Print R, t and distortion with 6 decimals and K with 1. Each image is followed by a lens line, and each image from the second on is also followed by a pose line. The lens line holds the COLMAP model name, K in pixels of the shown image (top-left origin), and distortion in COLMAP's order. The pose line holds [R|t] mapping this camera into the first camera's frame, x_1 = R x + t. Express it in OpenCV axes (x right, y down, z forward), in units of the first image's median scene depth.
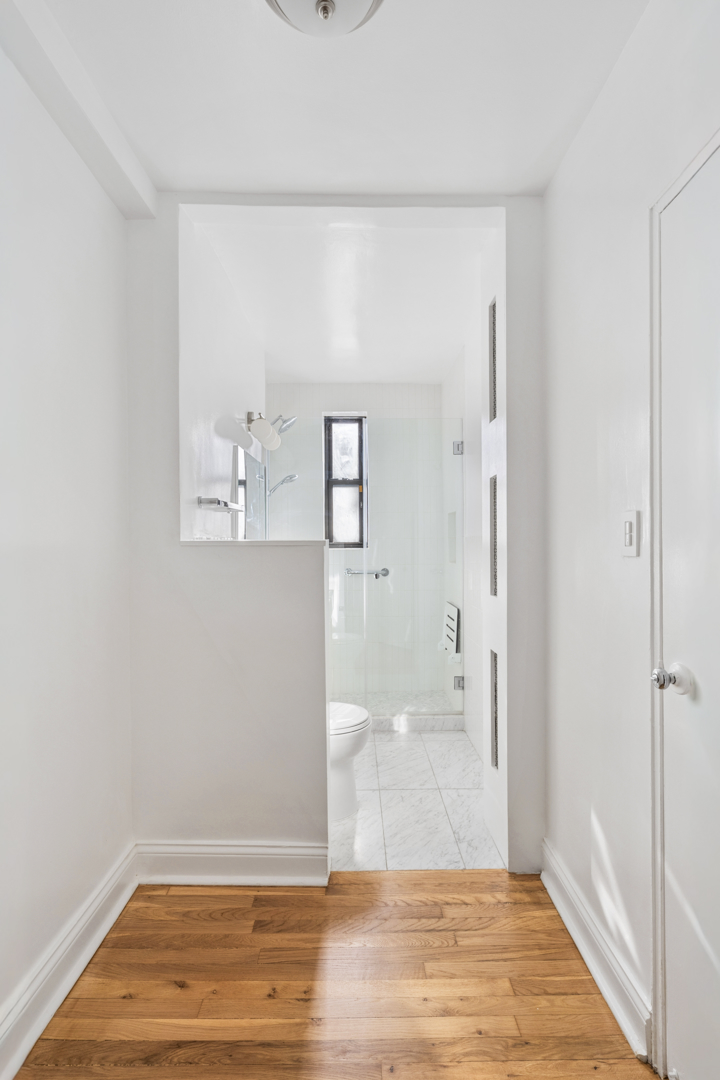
lens RADIAL K [[514.5, 0, 360.0], [0, 514.5, 540.0], [0, 0, 1]] dist [-0.002923, 0.000813]
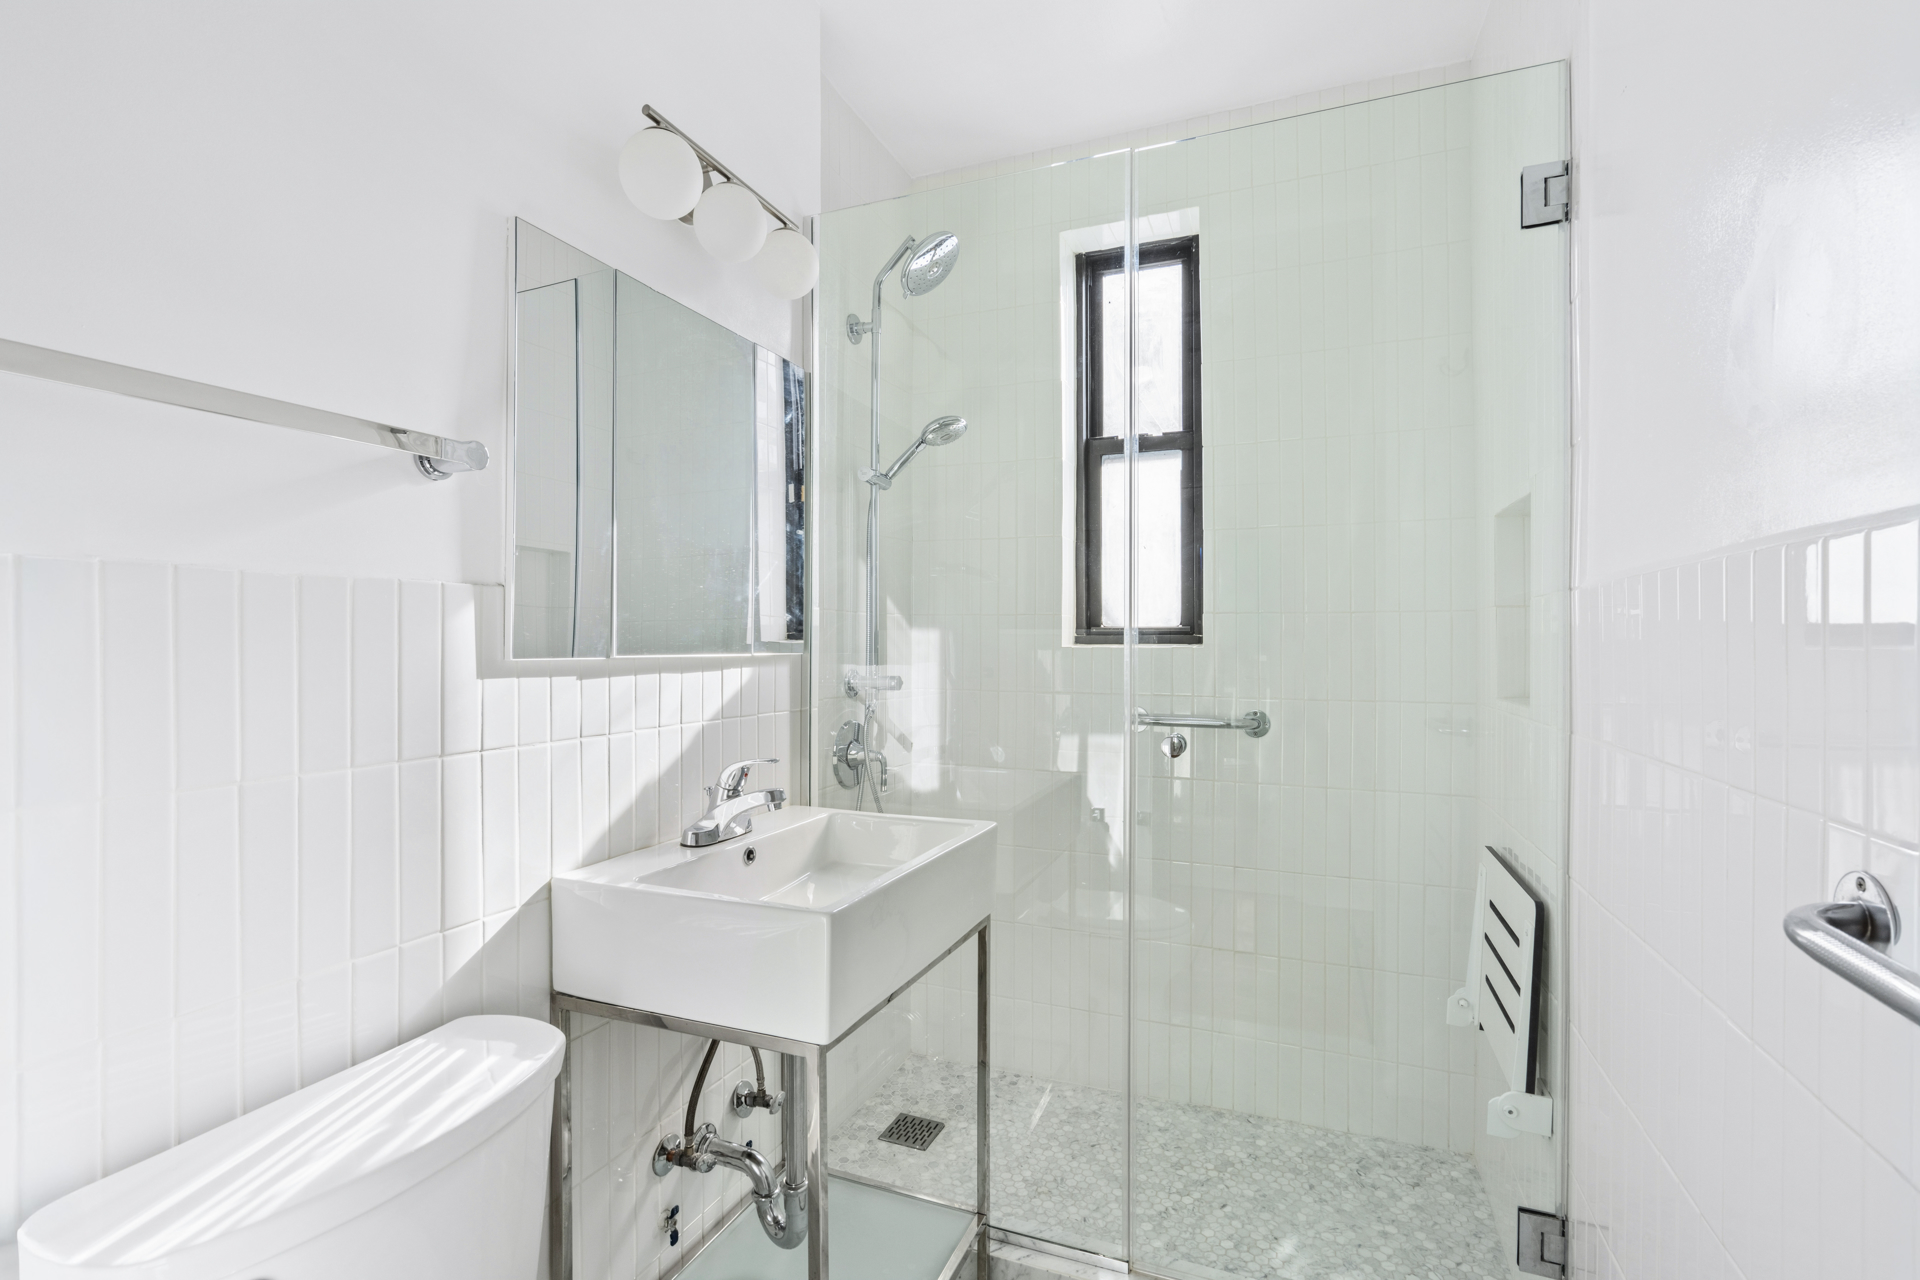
lens RADIAL K [[877.4, 0, 960.0], [0, 877.4, 640.0], [0, 0, 1]] dist [-0.016841, 0.000283]
pose [[0.927537, 0.003770, -0.373713, 0.079736], [-0.000088, 0.999951, 0.009870, 0.008046], [0.373732, -0.009122, 0.927492, 0.459572]]
